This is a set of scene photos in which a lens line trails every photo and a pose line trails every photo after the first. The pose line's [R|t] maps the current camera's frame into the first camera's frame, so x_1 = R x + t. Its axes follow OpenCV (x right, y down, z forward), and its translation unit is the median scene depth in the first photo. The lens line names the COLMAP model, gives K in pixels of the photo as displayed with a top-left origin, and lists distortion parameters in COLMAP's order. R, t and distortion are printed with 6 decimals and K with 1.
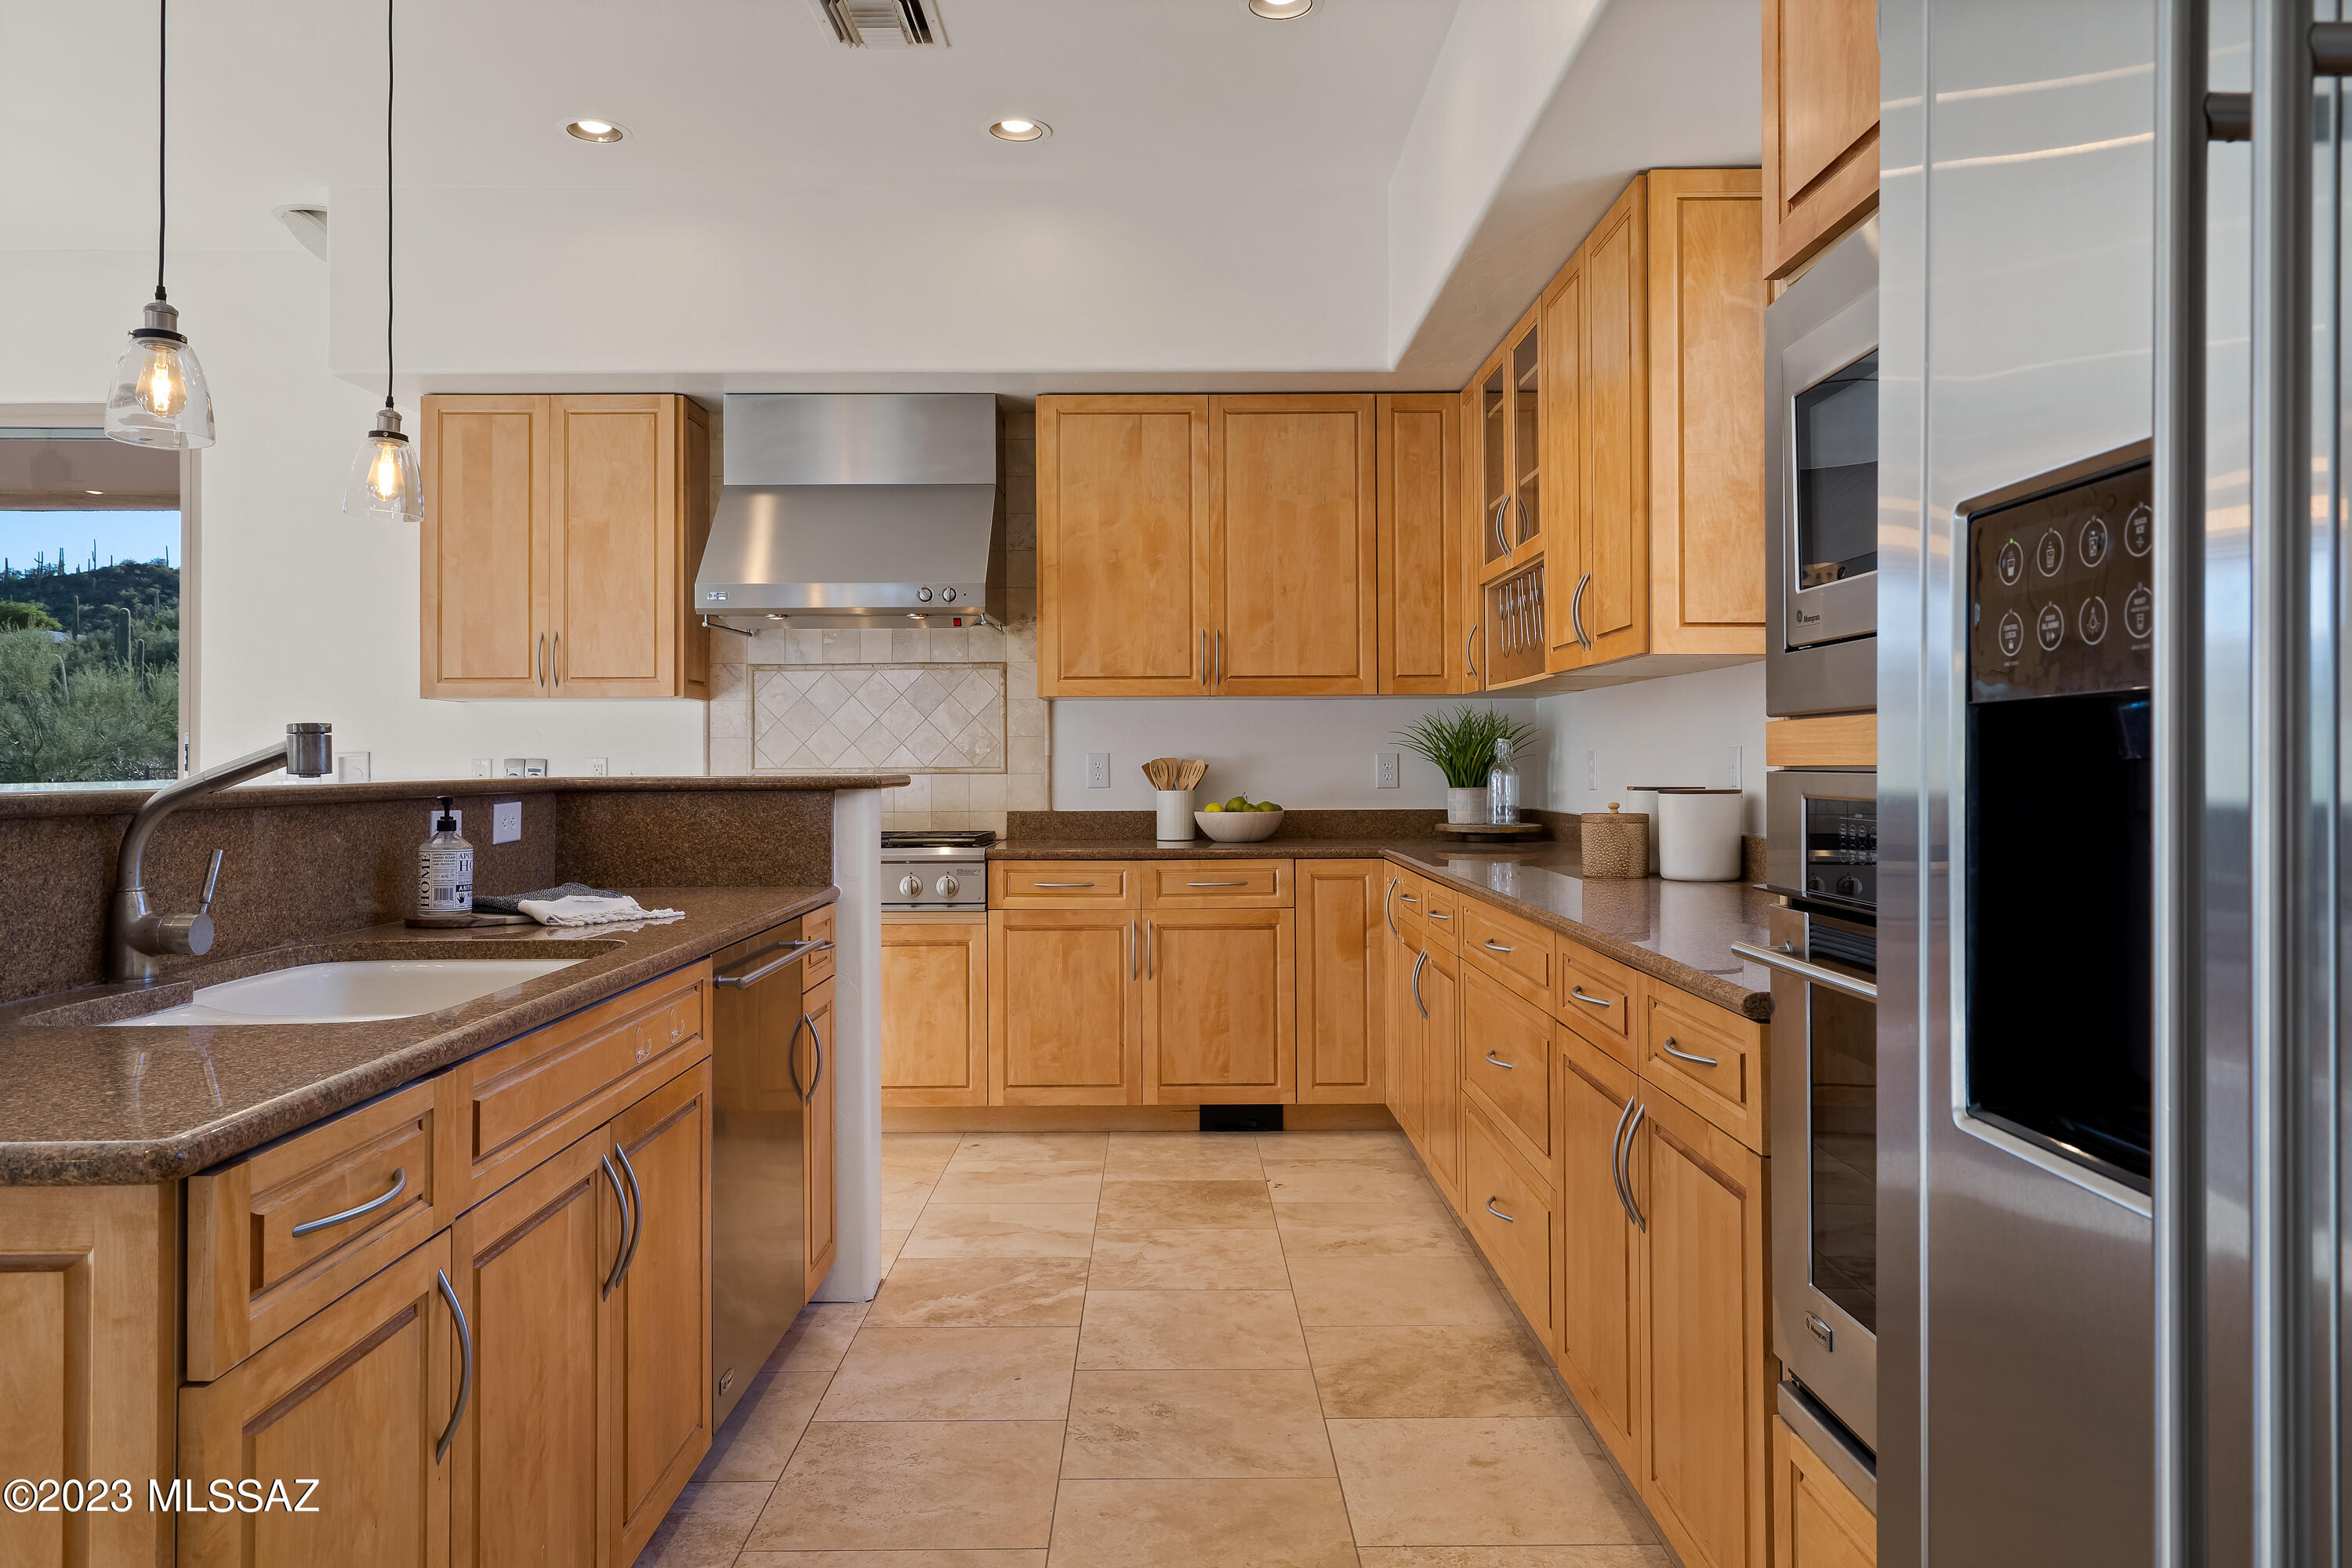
lens RADIAL K [[1574.7, 0, 1184.2], [0, 1574.7, 735.9], [0, 0, 1]] dist [0.006491, -0.001473]
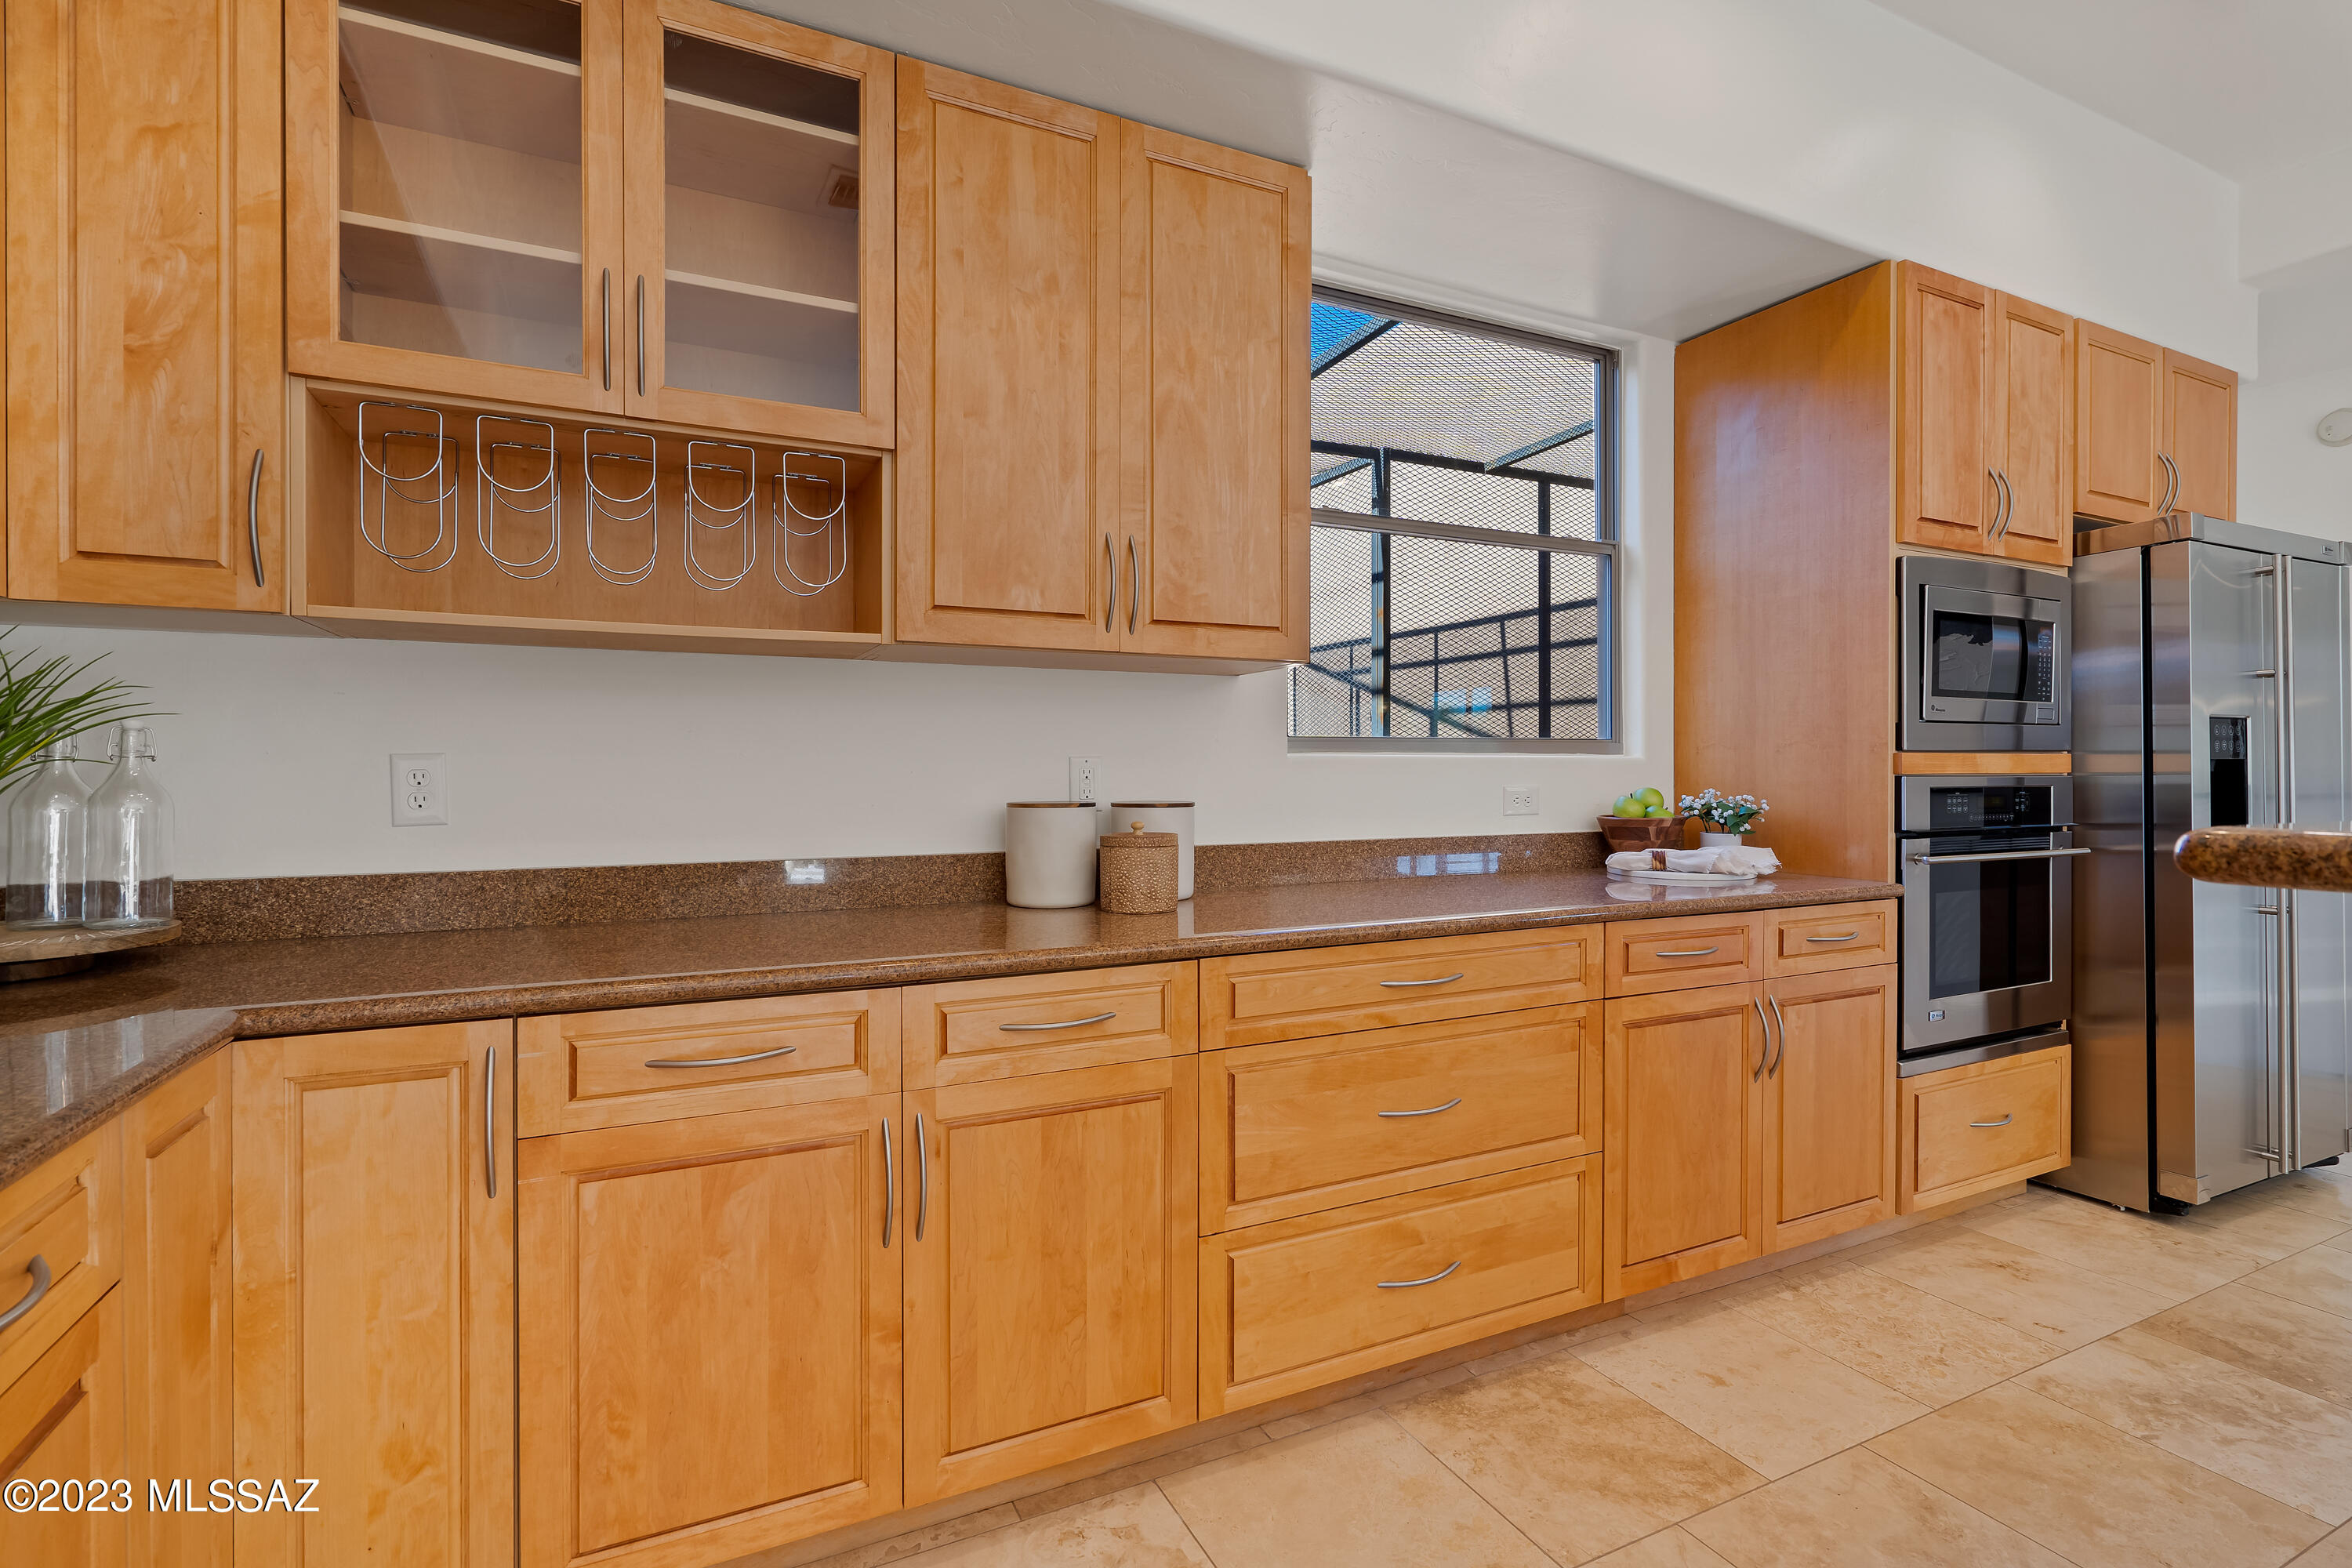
lens RADIAL K [[1085.3, 0, 1180.5], [0, 1085.3, 782.5], [0, 0, 1]] dist [-0.005163, 0.001823]
pose [[-0.426405, -0.006592, 0.904508, -0.182280], [-0.013106, 0.999913, 0.001108, 0.014528], [-0.904437, -0.011382, -0.426455, 0.865381]]
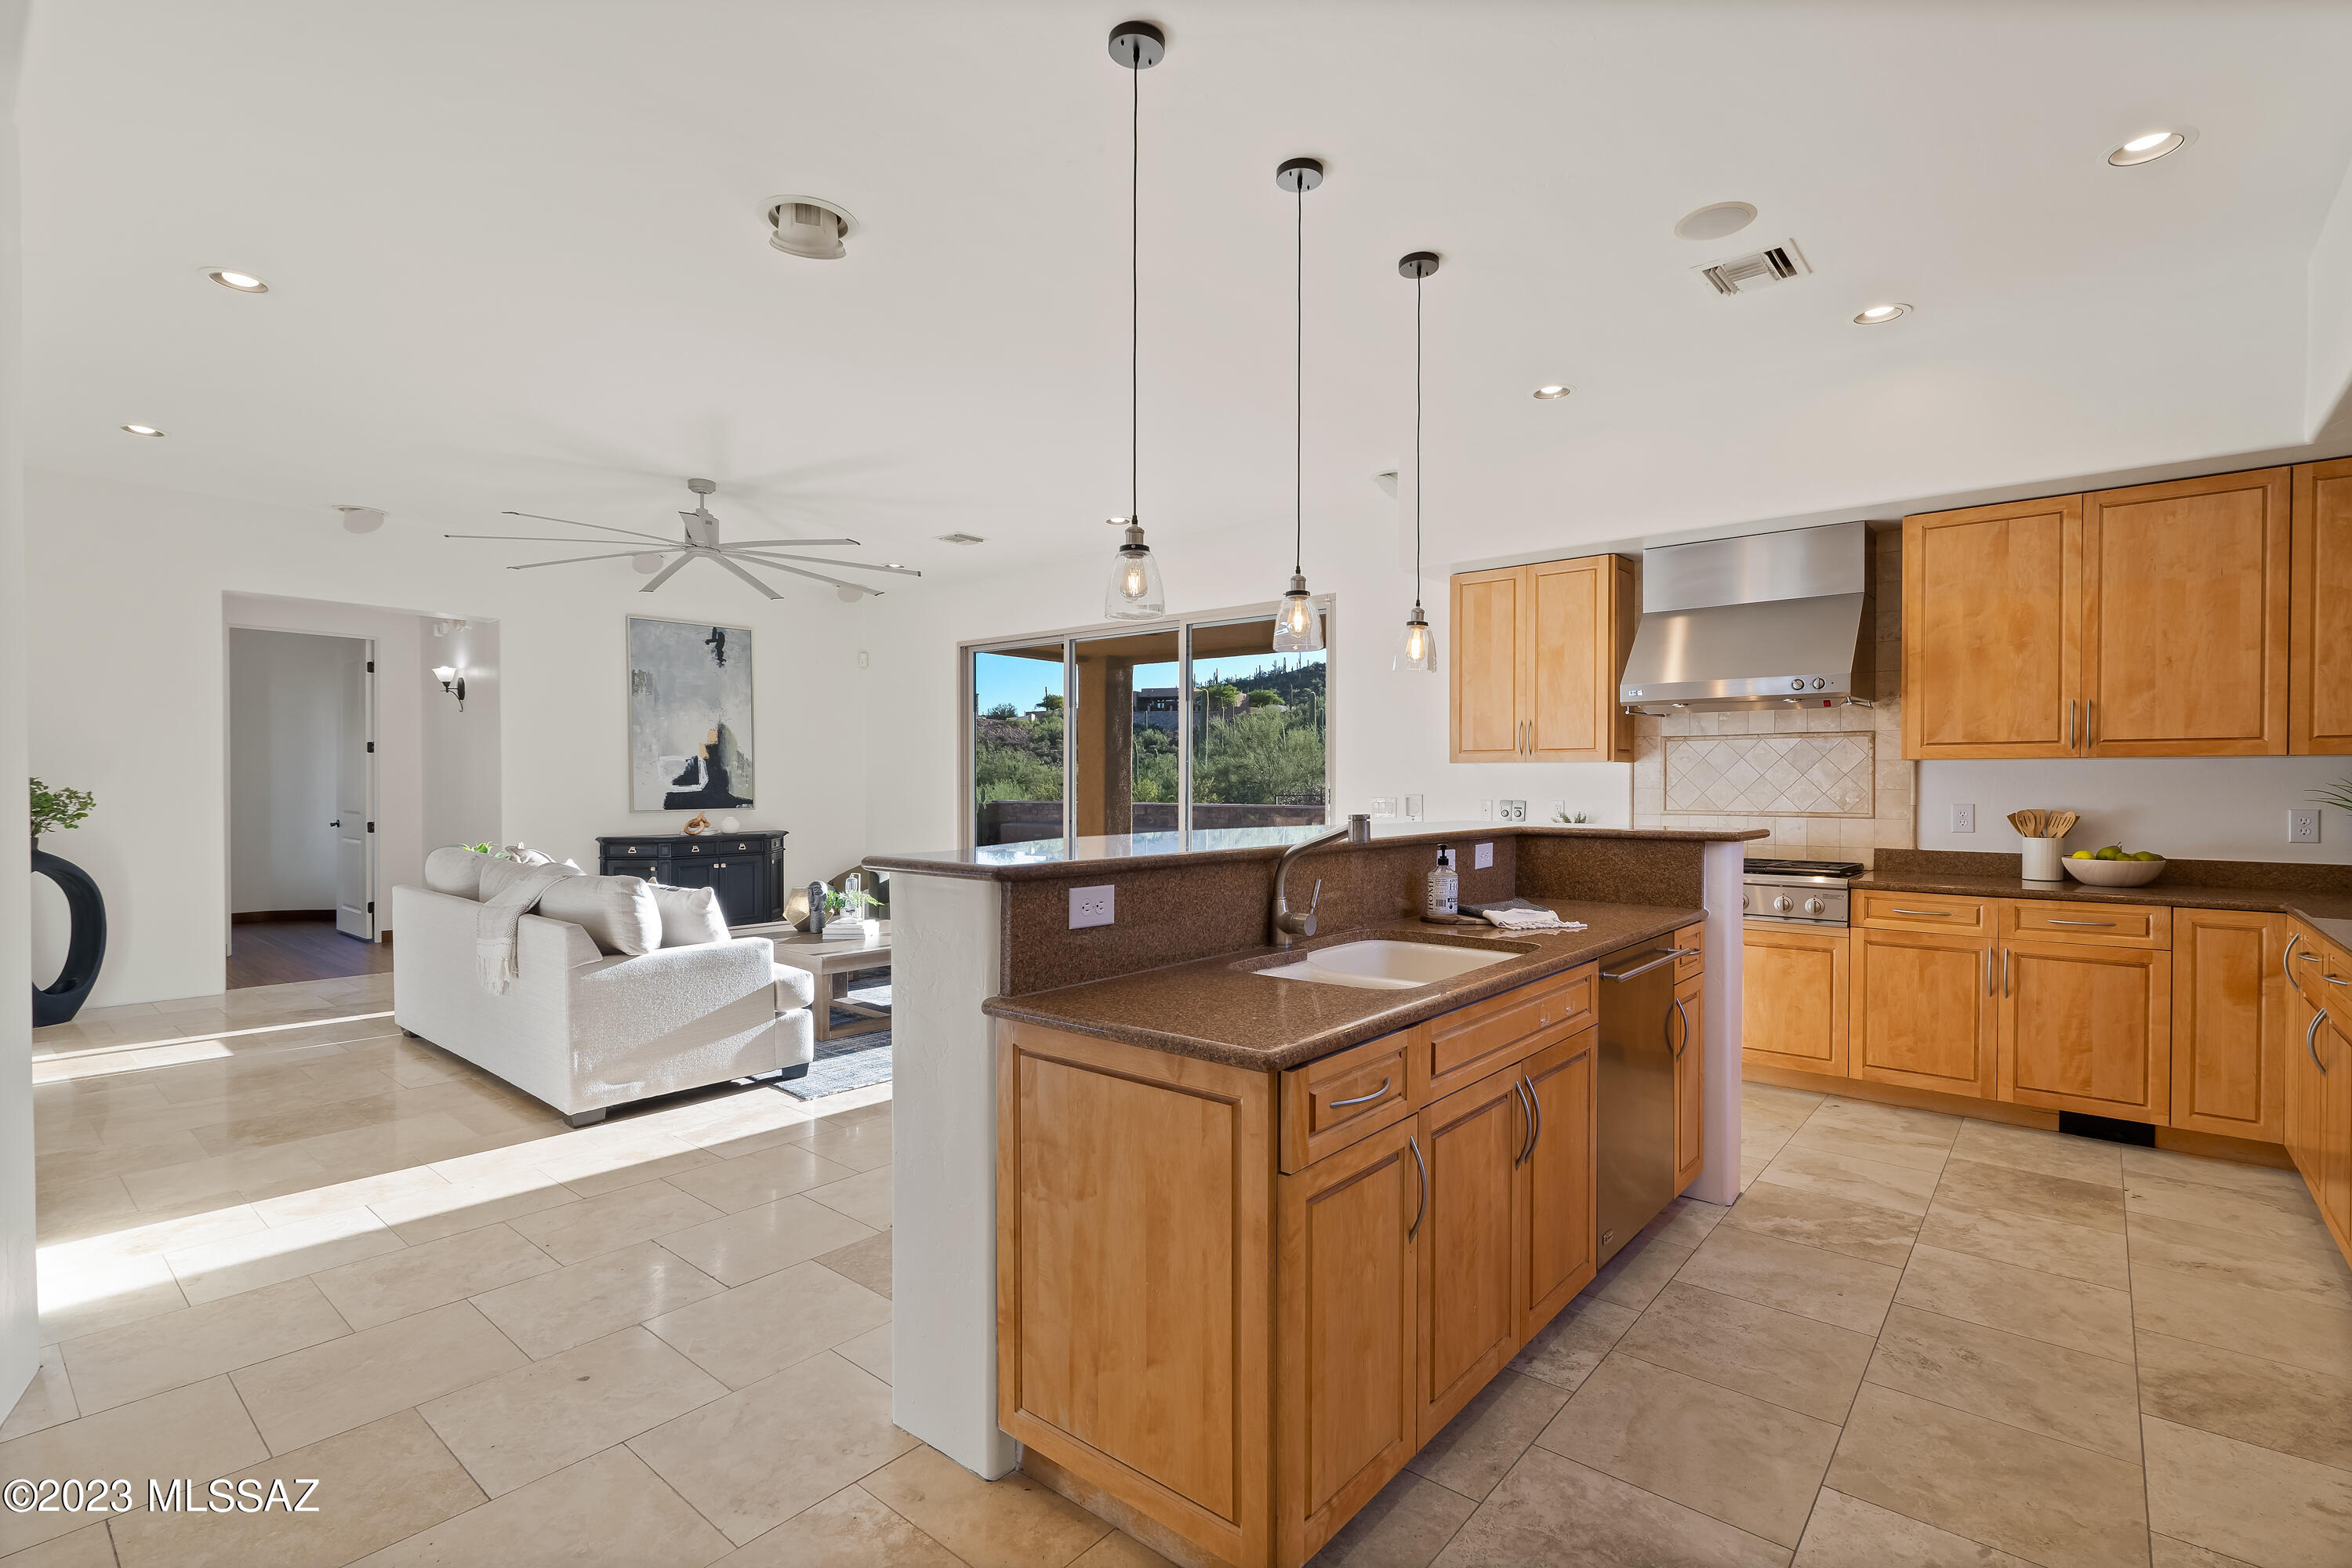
lens RADIAL K [[1085.3, 0, 1179.6], [0, 1085.3, 793.8], [0, 0, 1]] dist [-0.005163, 0.001823]
pose [[0.755112, 0.013349, -0.655460, 0.038564], [0.006258, 0.999600, 0.027567, -0.025074], [0.655566, -0.024918, 0.754726, -0.025884]]
